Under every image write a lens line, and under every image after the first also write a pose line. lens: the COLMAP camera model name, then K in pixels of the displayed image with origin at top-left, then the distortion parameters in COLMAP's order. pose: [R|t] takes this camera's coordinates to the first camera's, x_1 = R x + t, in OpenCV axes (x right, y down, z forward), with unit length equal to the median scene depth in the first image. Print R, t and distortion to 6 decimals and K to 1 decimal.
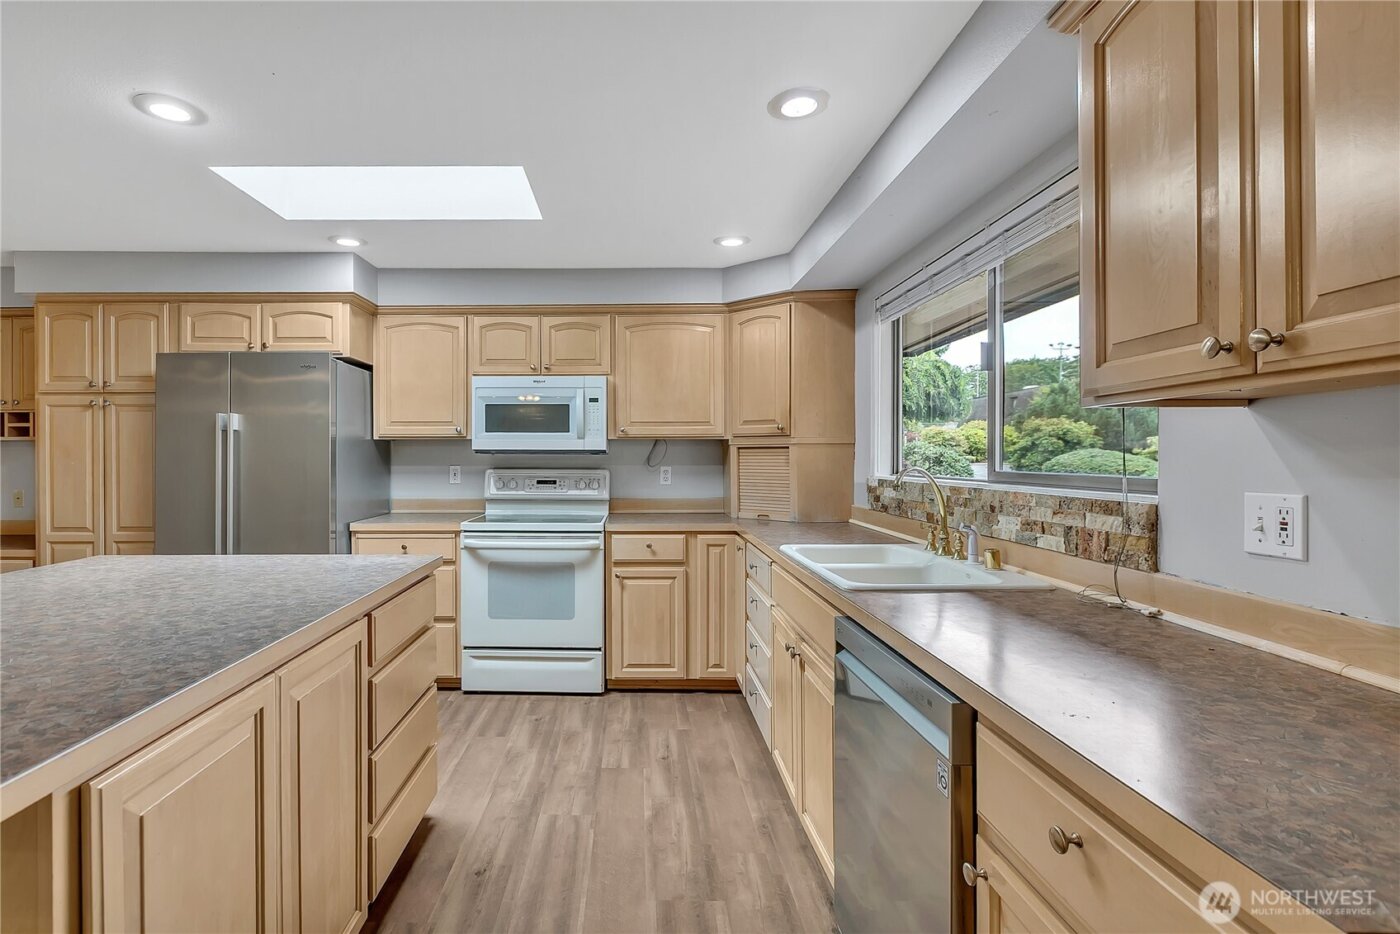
lens RADIAL K [[672.3, 0, 623.3], [0, 672.3, 459.9], [0, 0, 1]] dist [0.001012, 0.000729]
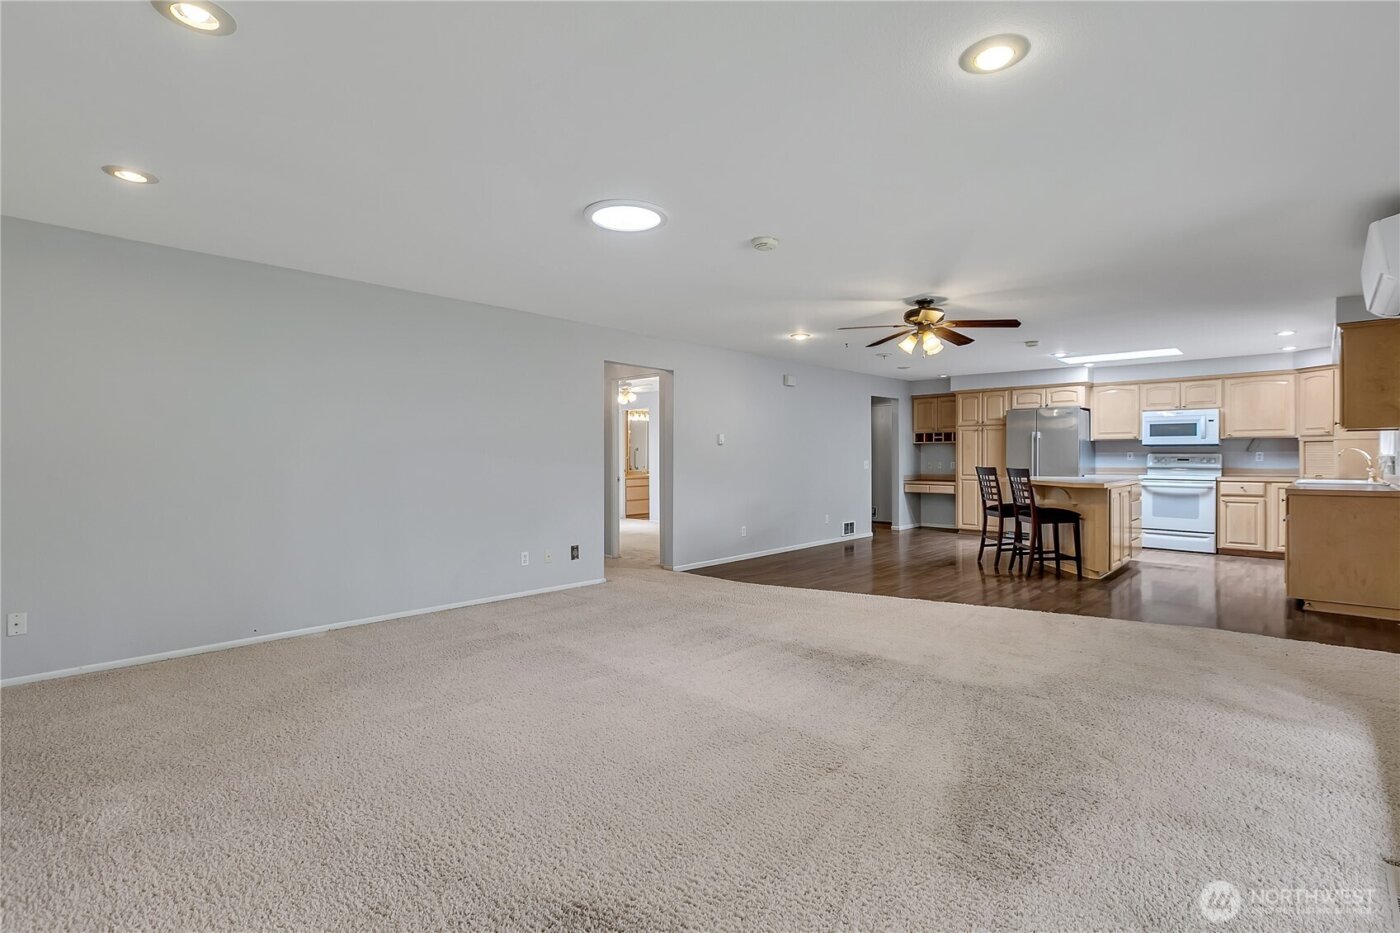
lens RADIAL K [[655.7, 0, 696.8], [0, 655.7, 459.3], [0, 0, 1]] dist [0.001319, -0.000225]
pose [[0.735777, 0.002536, -0.677219, 0.176538], [-0.001167, 0.999996, 0.002477, 0.032866], [0.677222, -0.001032, 0.735778, -1.745427]]
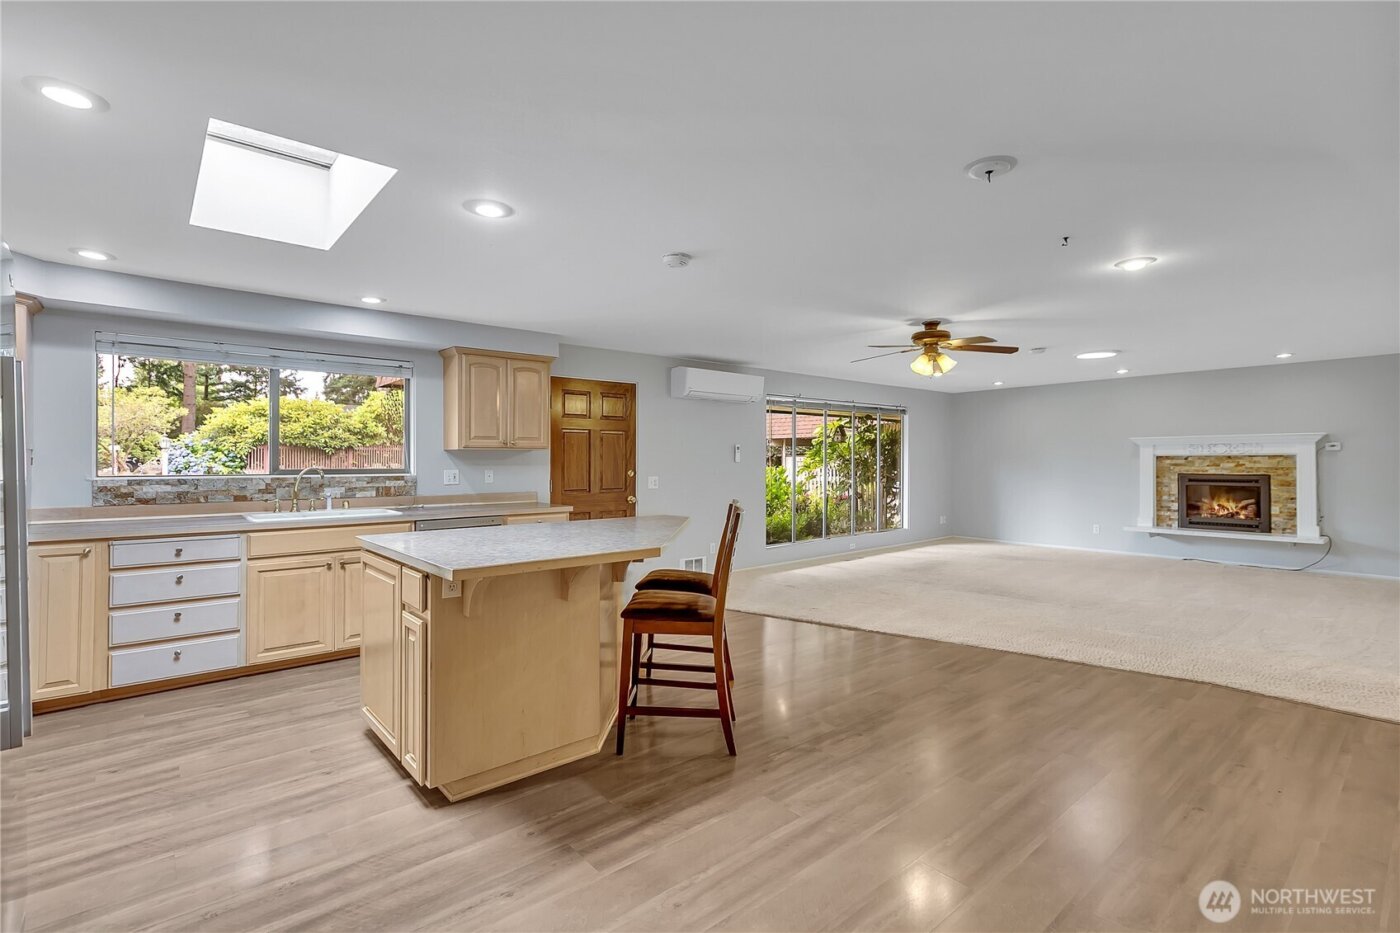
lens RADIAL K [[655.7, 0, 696.8], [0, 655.7, 459.3], [0, 0, 1]] dist [0.001319, -0.000225]
pose [[-0.665262, 0.001953, 0.746607, -1.120421], [0.004442, 0.999989, 0.001342, -0.006485], [-0.746596, 0.004209, -0.665264, 0.903527]]
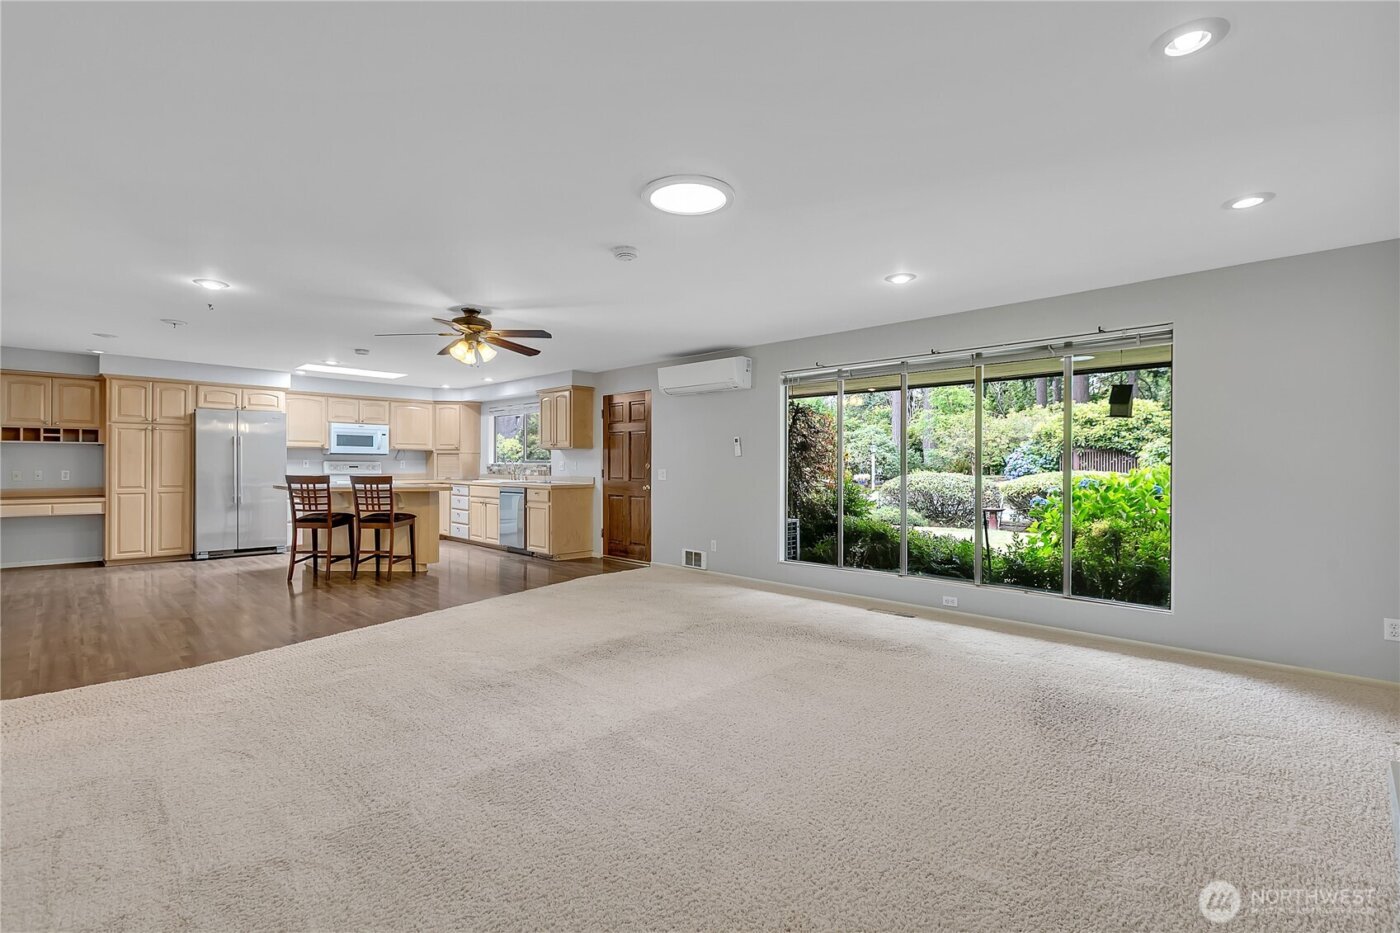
lens RADIAL K [[644.9, 0, 695.6], [0, 644.9, 468.9], [0, 0, 1]] dist [0.005730, 0.000778]
pose [[0.698079, -0.000413, 0.716021, -1.052793], [-0.002365, 0.999993, 0.002882, 0.035557], [-0.716017, -0.003705, 0.698073, -1.708808]]
